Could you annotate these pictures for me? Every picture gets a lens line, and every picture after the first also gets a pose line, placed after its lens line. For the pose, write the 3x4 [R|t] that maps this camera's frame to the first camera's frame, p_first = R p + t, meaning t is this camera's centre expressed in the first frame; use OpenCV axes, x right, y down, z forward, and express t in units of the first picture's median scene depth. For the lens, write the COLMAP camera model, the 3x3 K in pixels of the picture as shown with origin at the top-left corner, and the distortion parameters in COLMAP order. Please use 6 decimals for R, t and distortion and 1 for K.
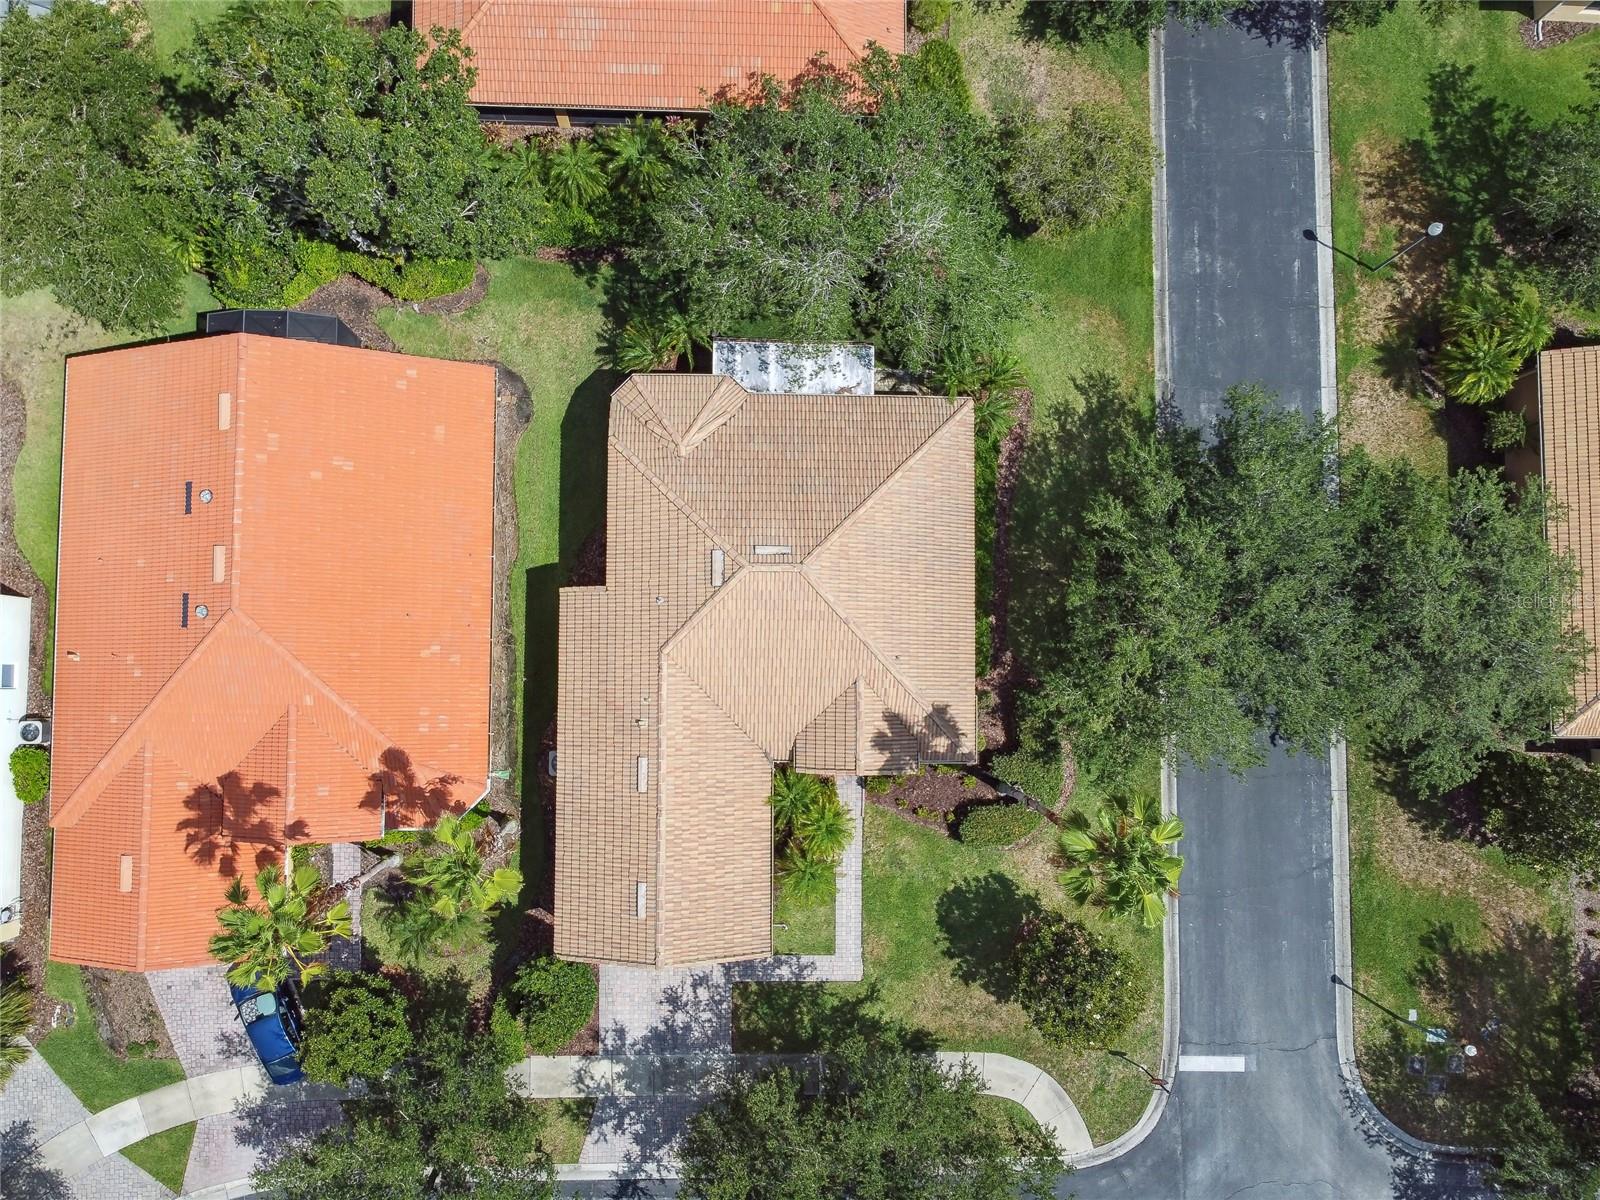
lens RADIAL K [[1347.1, 0, 800.0], [0, 1347.1, 600.0], [0, 0, 1]] dist [-0.013347, 0.018228]
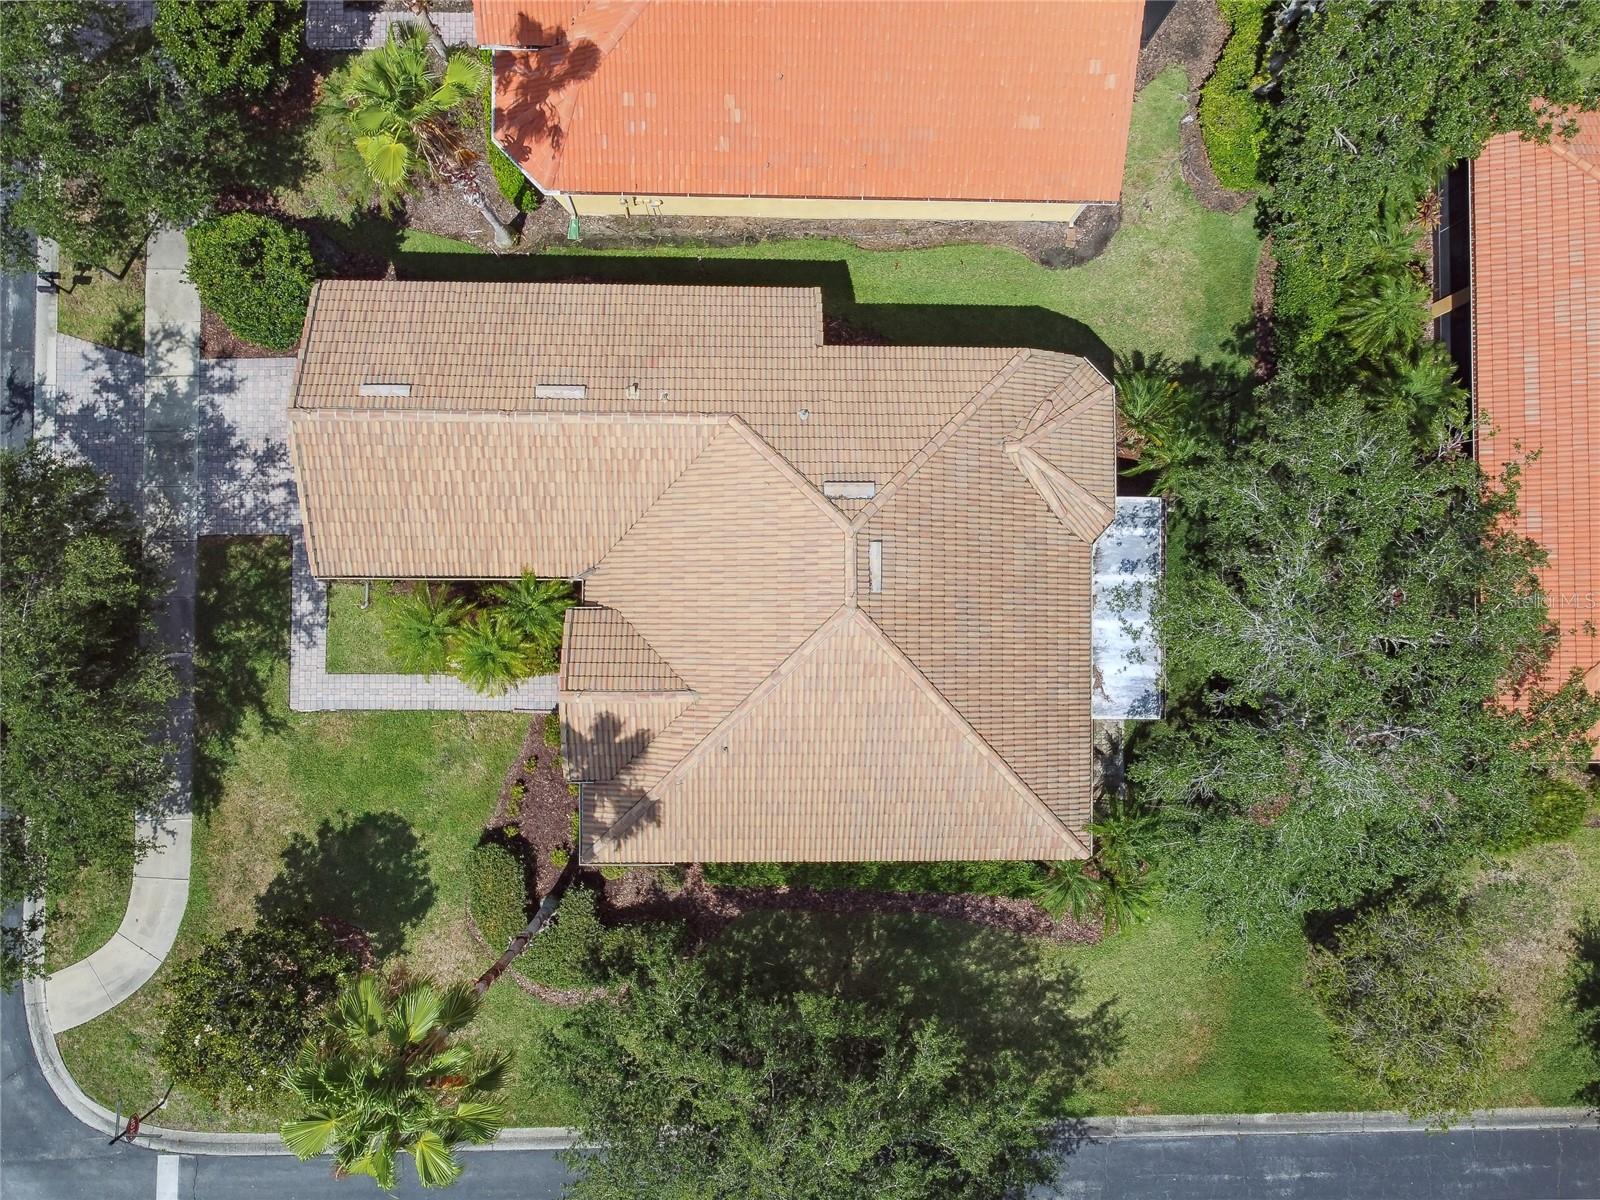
lens RADIAL K [[1347.1, 0, 800.0], [0, 1347.1, 600.0], [0, 0, 1]] dist [-0.013347, 0.018228]
pose [[0.006453, 0.996087, -0.088144, 0.053021], [-0.999835, 0.007924, 0.016348, -0.008031], [0.016982, 0.088024, 0.995974, 0.269853]]
